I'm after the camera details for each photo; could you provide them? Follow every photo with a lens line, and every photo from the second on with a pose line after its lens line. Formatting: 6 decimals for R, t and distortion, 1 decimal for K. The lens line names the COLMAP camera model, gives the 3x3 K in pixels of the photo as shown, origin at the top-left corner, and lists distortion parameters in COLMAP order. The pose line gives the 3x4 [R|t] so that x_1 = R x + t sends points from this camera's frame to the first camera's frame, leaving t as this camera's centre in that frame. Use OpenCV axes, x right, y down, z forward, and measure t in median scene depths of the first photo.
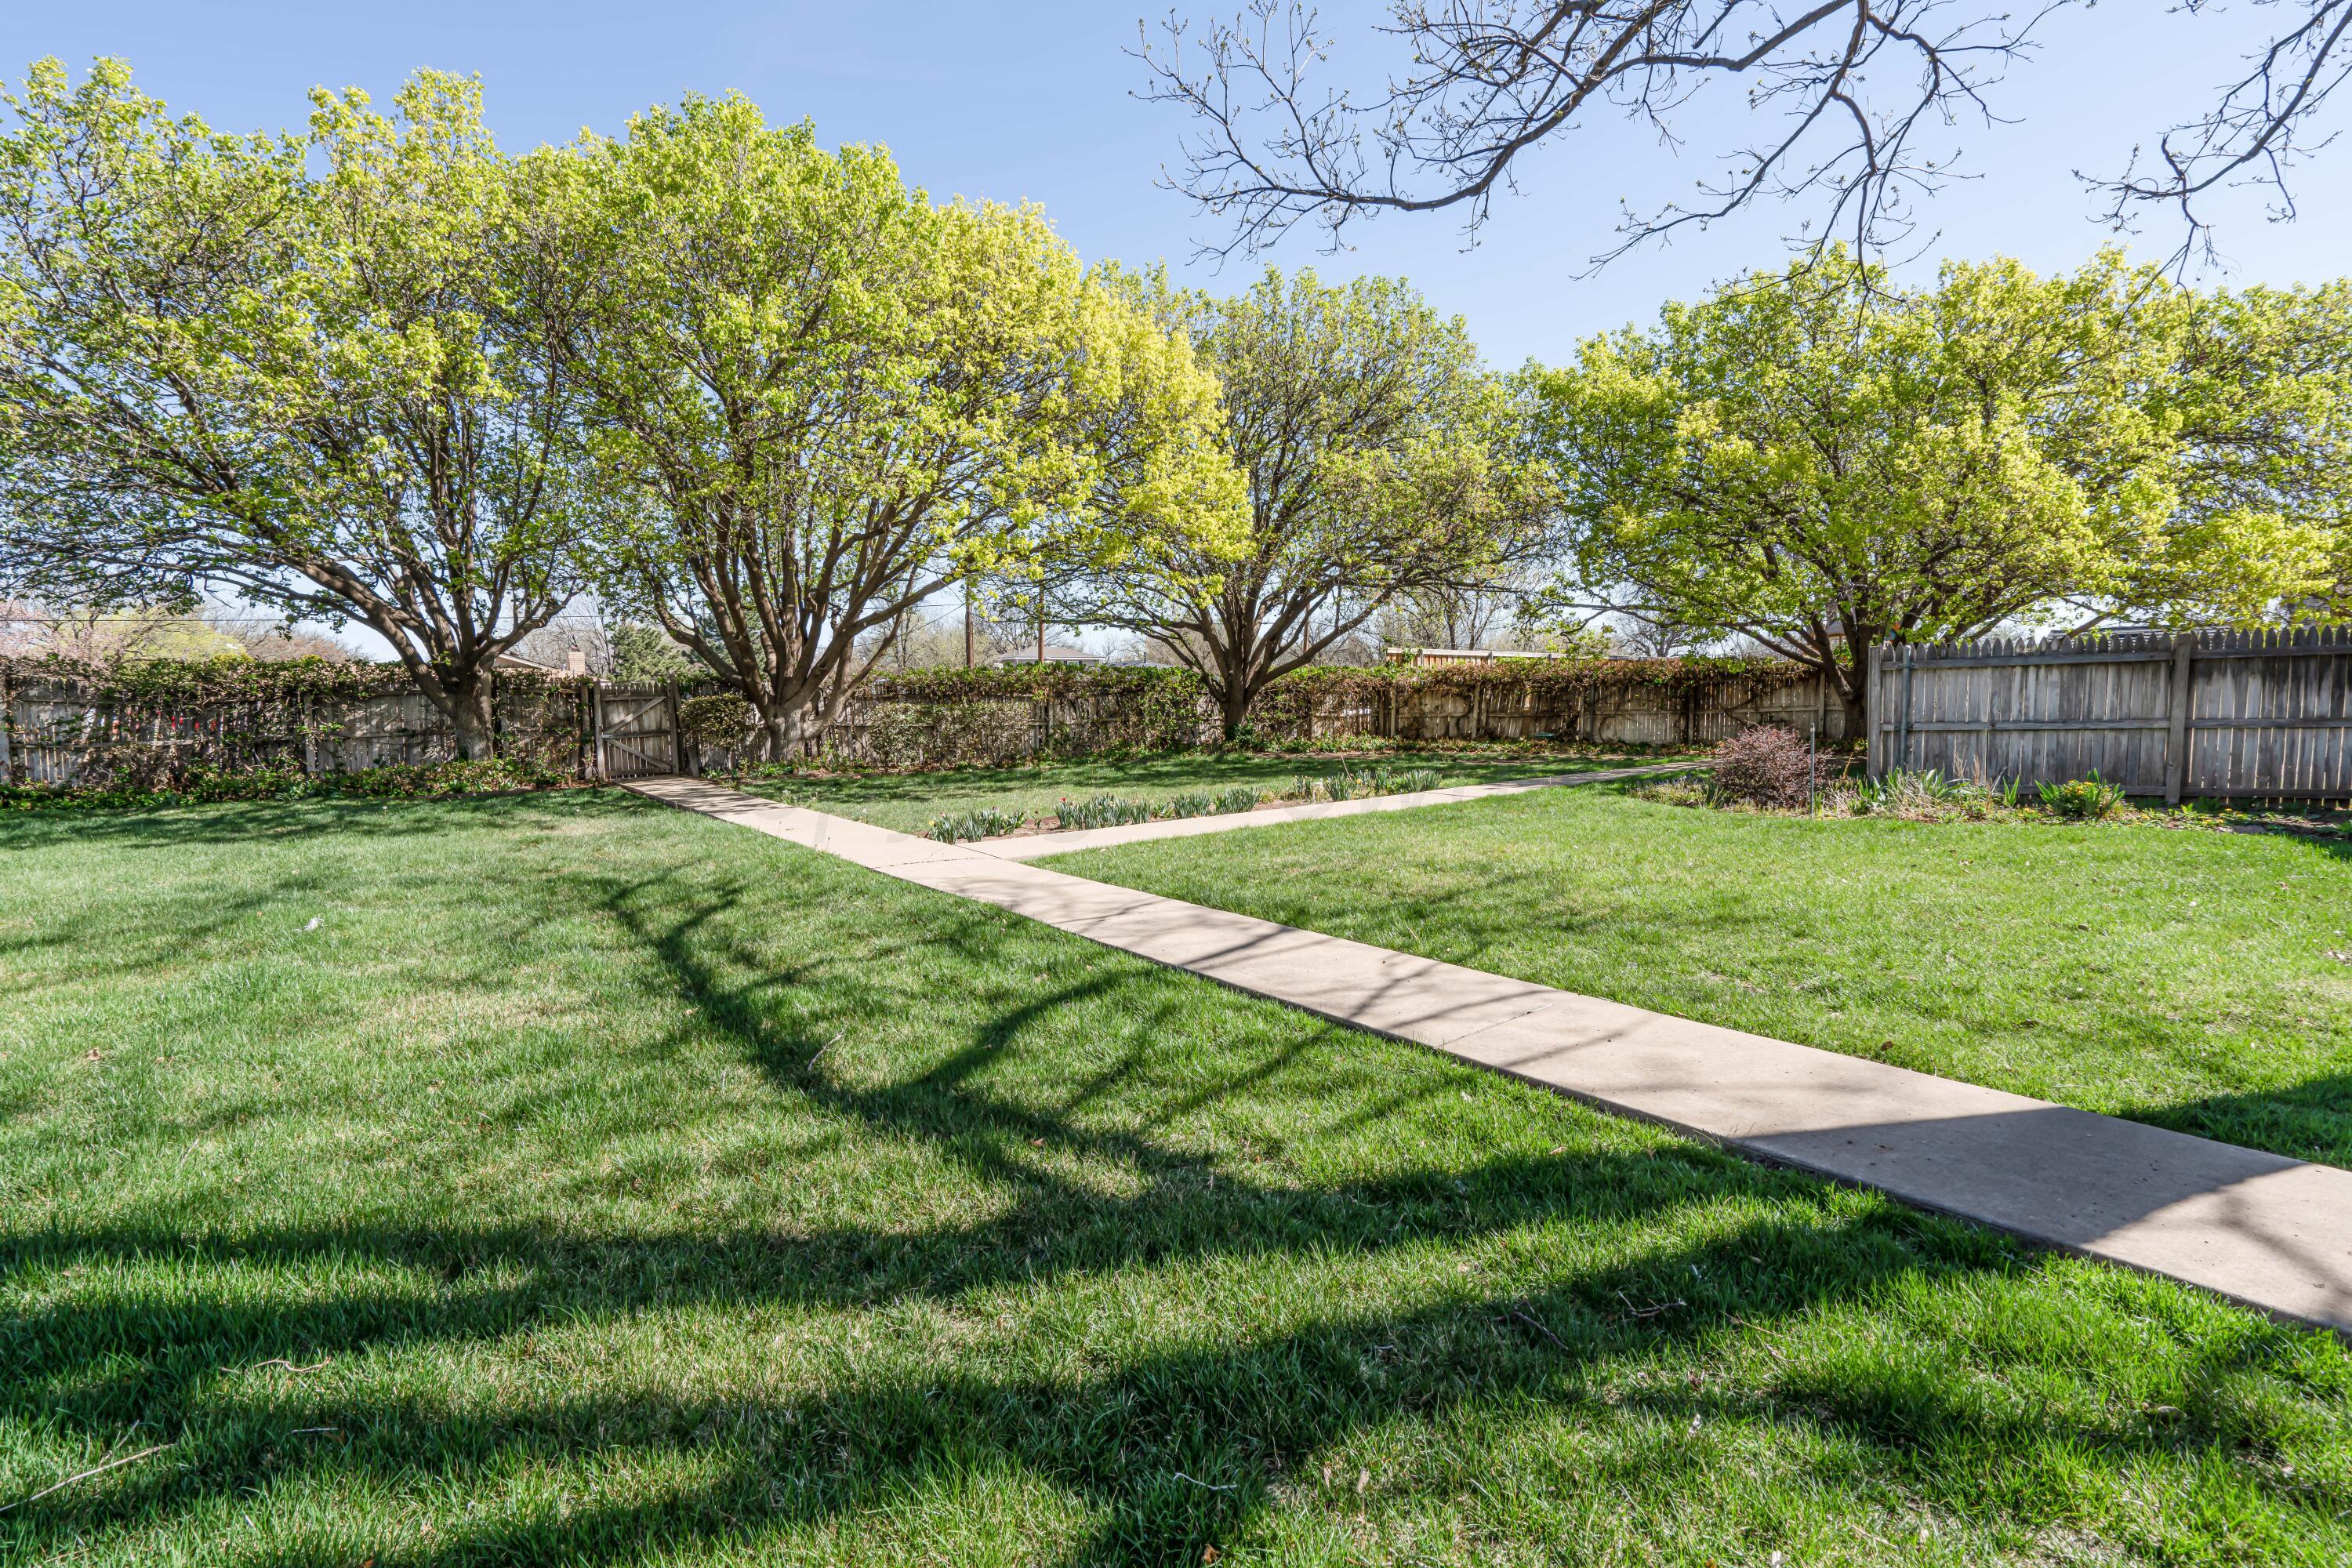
lens RADIAL K [[1126.5, 0, 1176.0], [0, 1126.5, 784.0], [0, 0, 1]] dist [-0.000355, 0.001134]
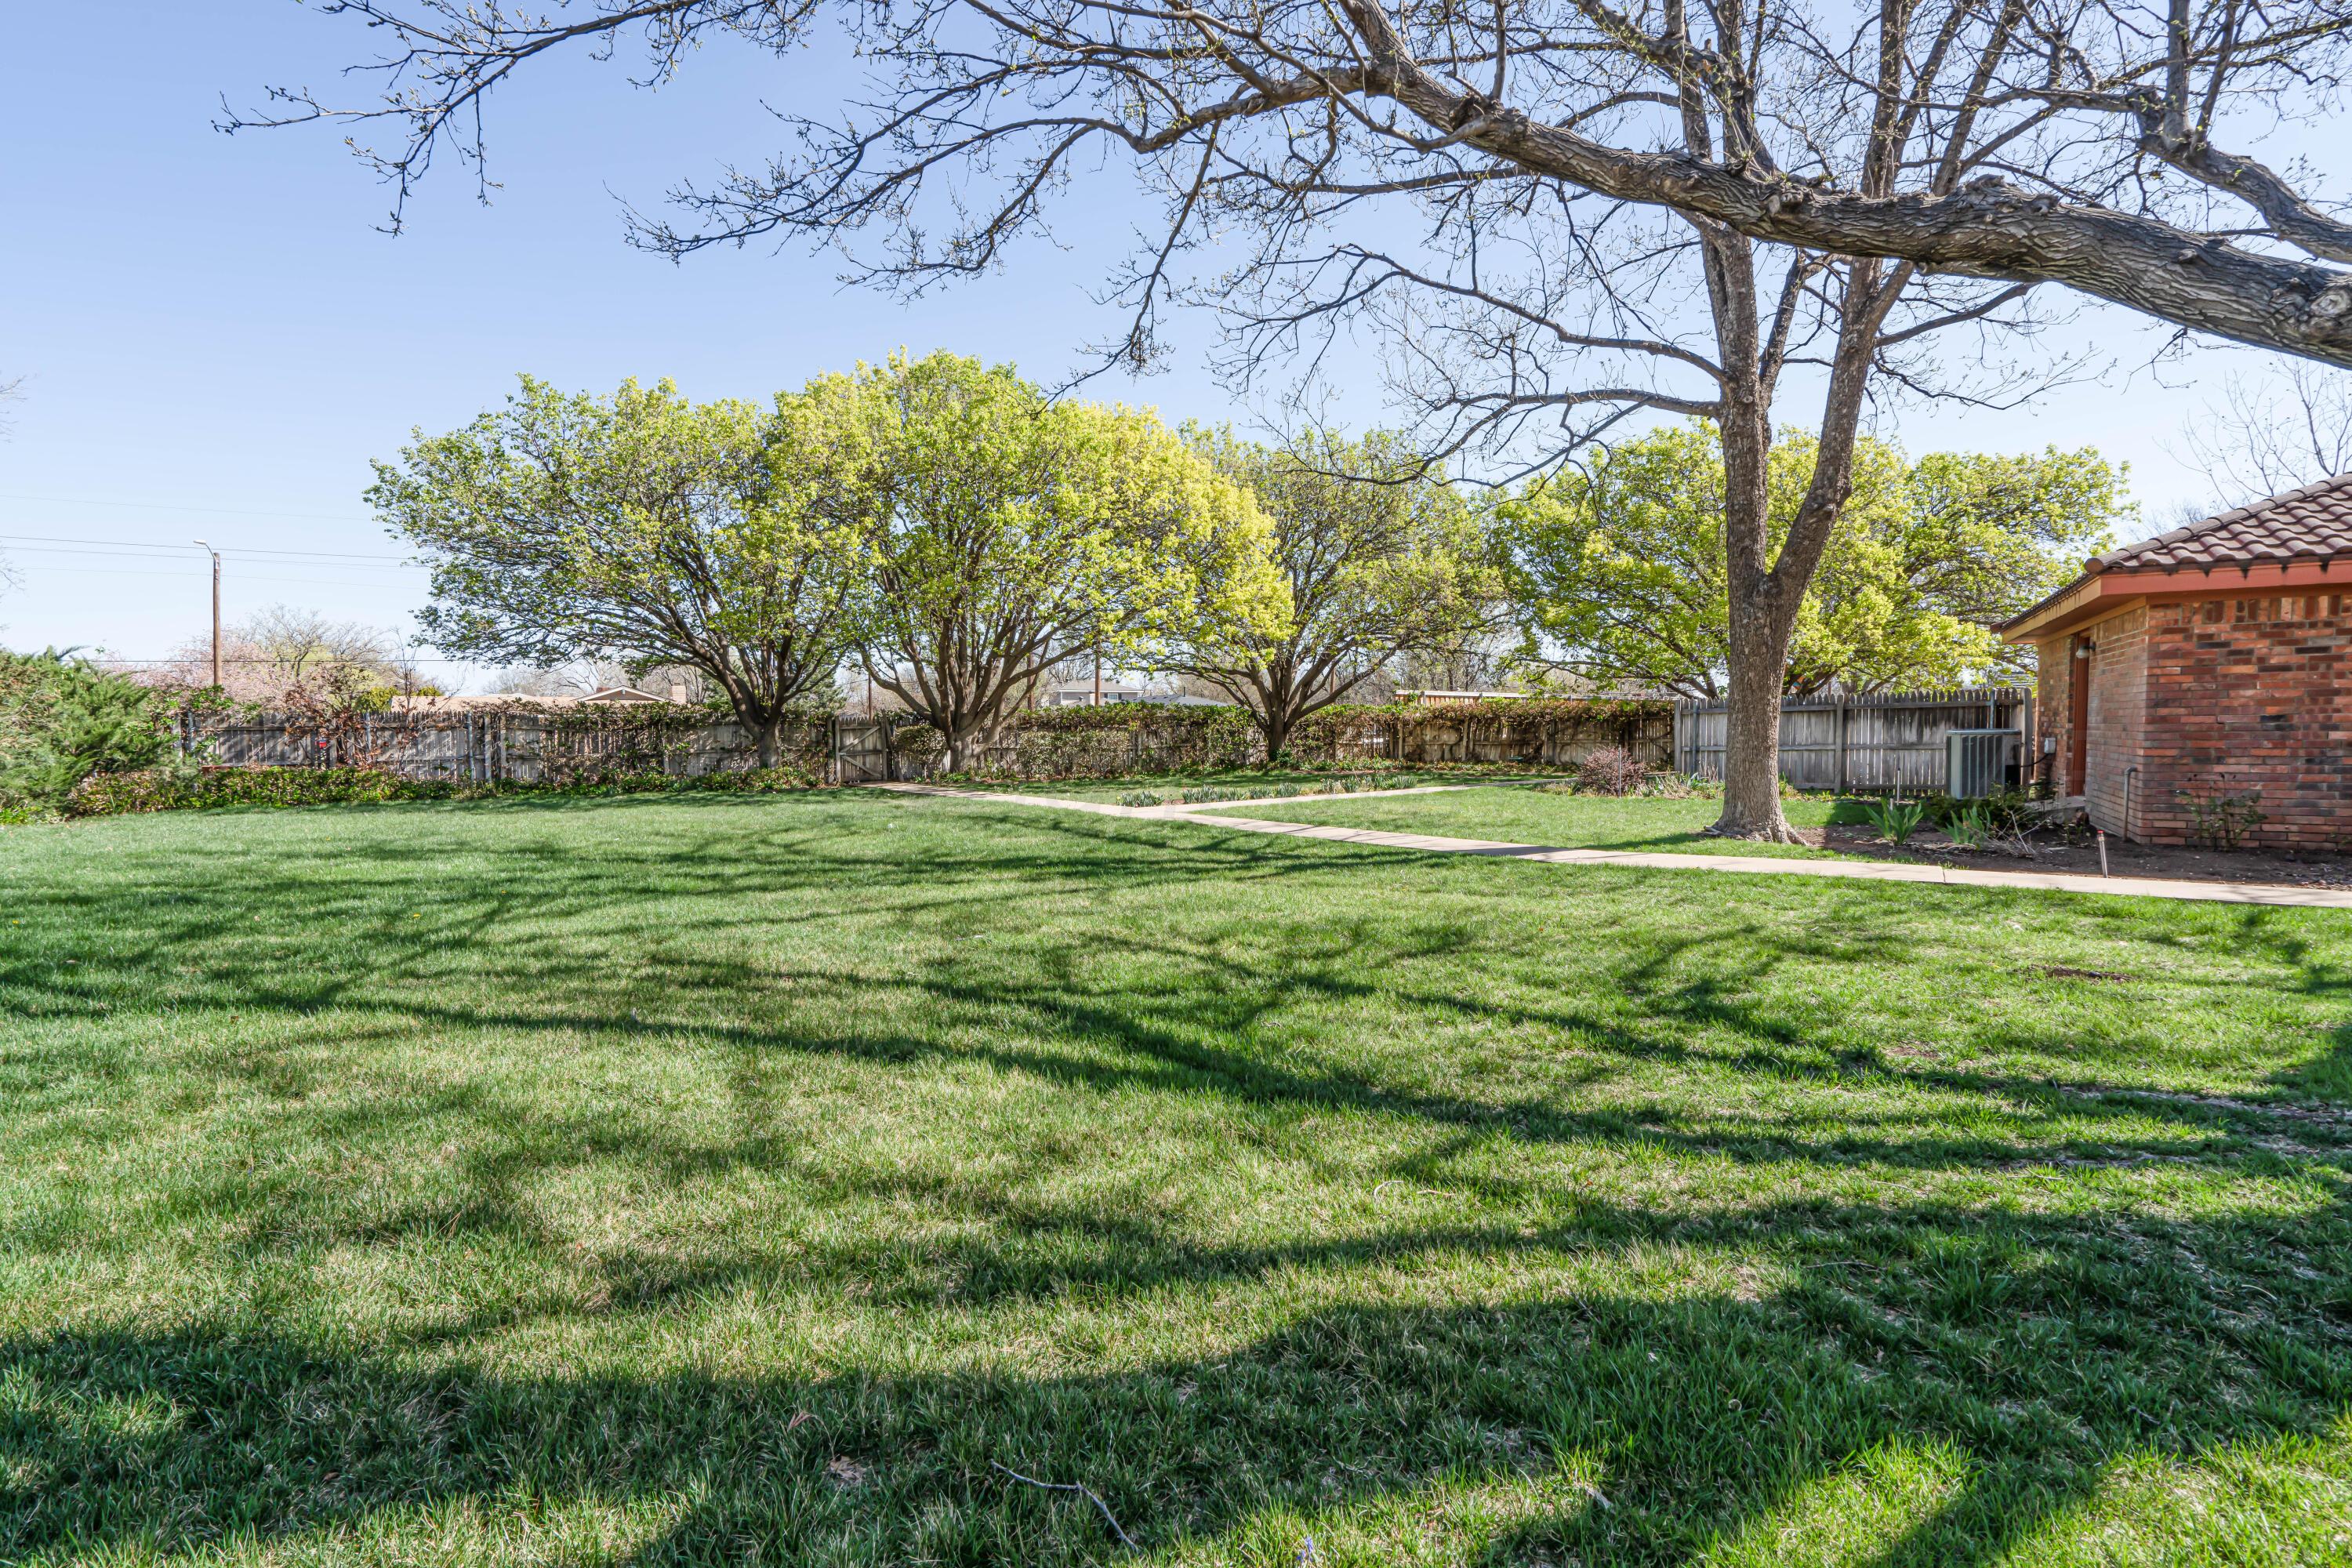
lens RADIAL K [[1126.5, 0, 1176.0], [0, 1126.5, 784.0], [0, 0, 1]] dist [-0.000355, 0.001134]
pose [[0.999691, 0.005654, -0.024188, -0.034703], [-0.006299, 0.999624, -0.026688, 0.024847], [0.024028, 0.026832, 0.999351, -0.330268]]
